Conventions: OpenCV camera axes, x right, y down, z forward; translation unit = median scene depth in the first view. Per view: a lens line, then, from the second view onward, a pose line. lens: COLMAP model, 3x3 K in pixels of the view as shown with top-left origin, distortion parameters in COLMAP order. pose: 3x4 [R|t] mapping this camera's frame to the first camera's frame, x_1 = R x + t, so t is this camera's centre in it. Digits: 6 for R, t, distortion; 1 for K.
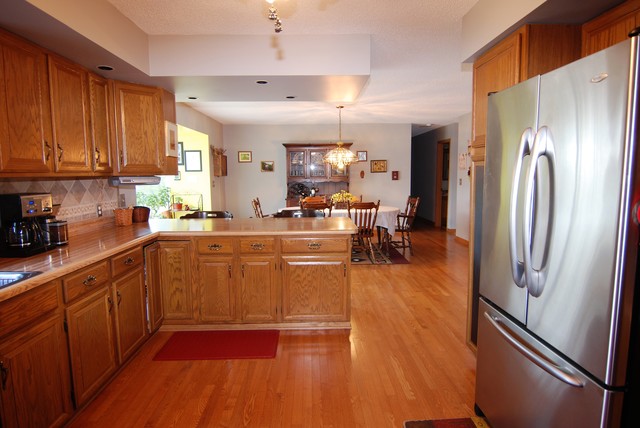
lens RADIAL K [[375.6, 0, 319.3], [0, 375.6, 214.5], [0, 0, 1]] dist [-0.000830, 0.000087]
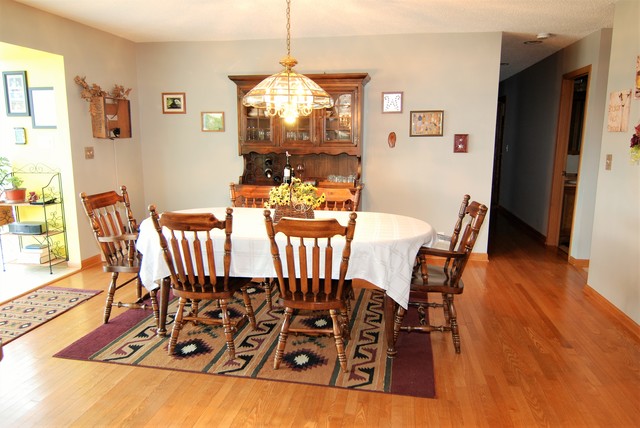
lens RADIAL K [[450.0, 0, 321.2], [0, 450.0, 211.0], [0, 0, 1]] dist [-0.003692, -0.003099]
pose [[0.980165, 0.048313, -0.192207, 0.141871], [-0.037774, 0.997594, 0.058128, -0.043548], [0.194552, -0.049714, 0.979631, 0.393253]]
